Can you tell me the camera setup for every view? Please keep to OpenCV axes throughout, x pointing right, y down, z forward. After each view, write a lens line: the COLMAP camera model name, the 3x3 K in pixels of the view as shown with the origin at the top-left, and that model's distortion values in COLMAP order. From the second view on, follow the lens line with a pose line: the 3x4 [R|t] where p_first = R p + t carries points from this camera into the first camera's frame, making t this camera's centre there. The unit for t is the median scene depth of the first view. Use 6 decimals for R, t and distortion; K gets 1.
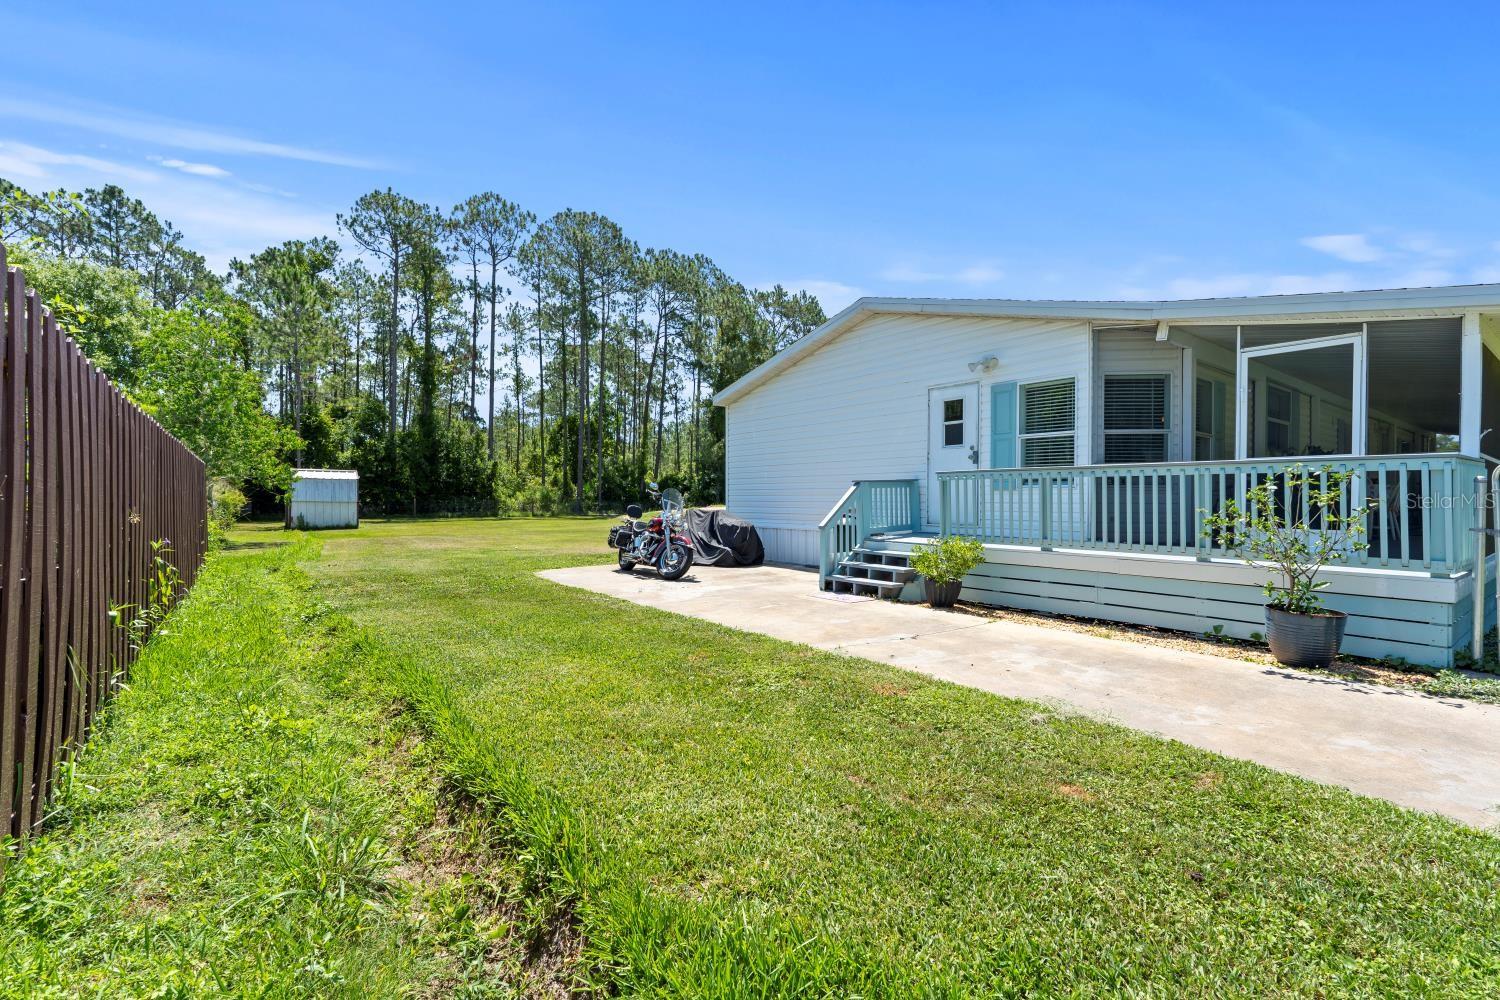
lens RADIAL K [[714.9, 0, 750.0], [0, 714.9, 500.0], [0, 0, 1]] dist [-0.000456, 0.000081]
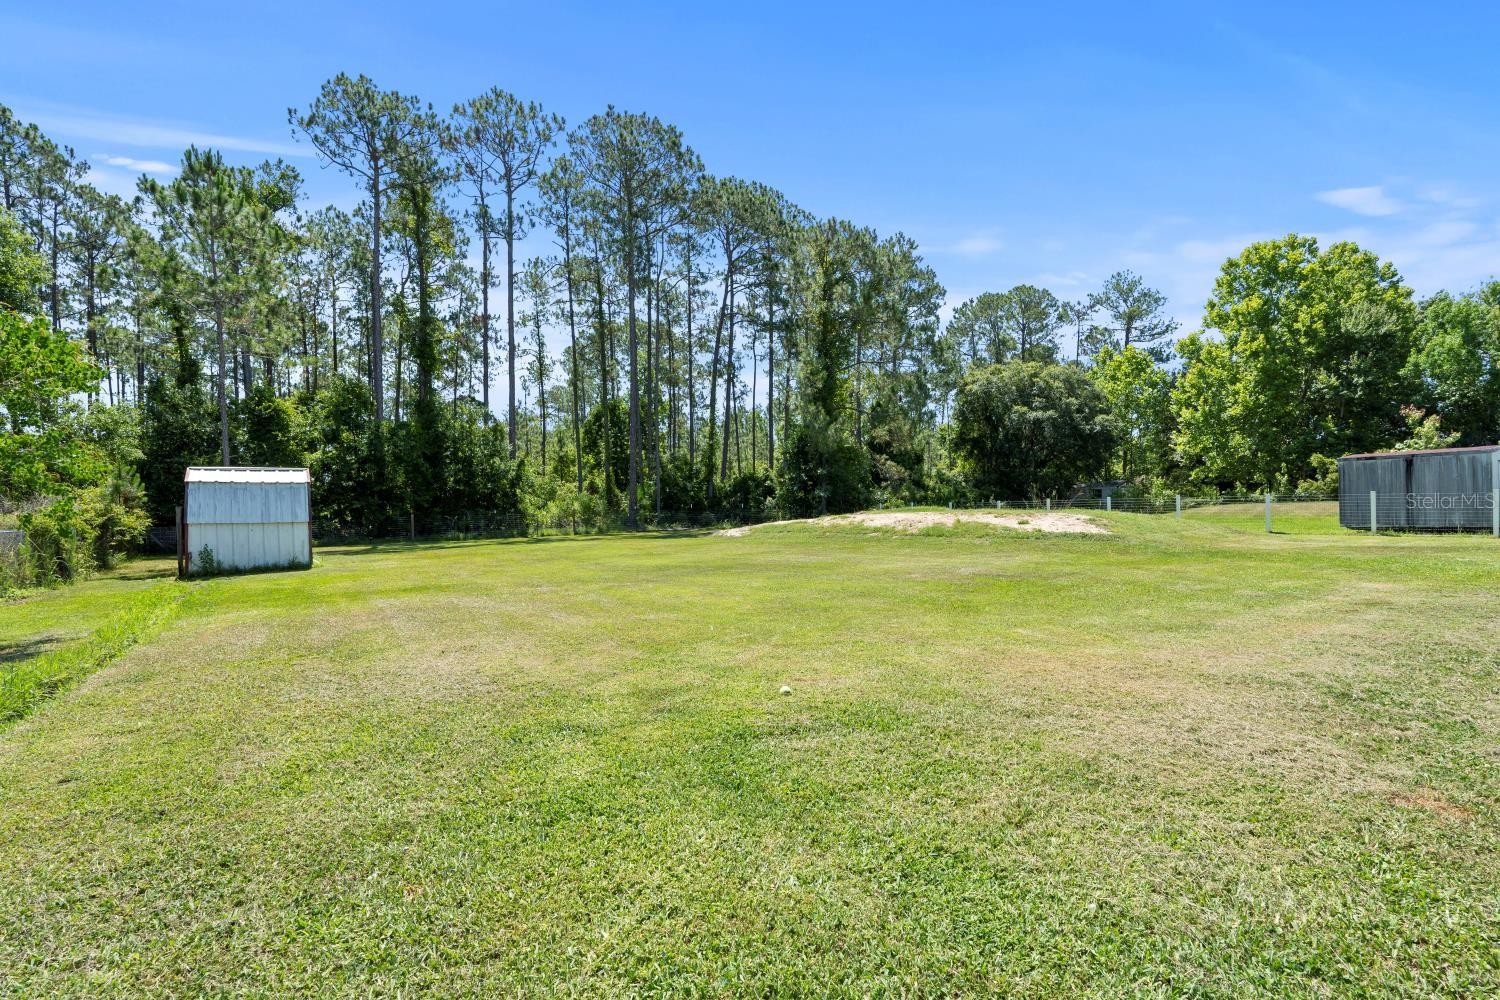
lens RADIAL K [[660.3, 0, 705.4], [0, 660.3, 515.2], [0, 0, 1]] dist [0.001056, 0.000058]
pose [[0.999106, -0.028608, -0.031136, -0.149983], [0.028906, 0.999540, 0.009160, 0.001124], [0.030860, -0.010052, 0.999473, 0.335913]]
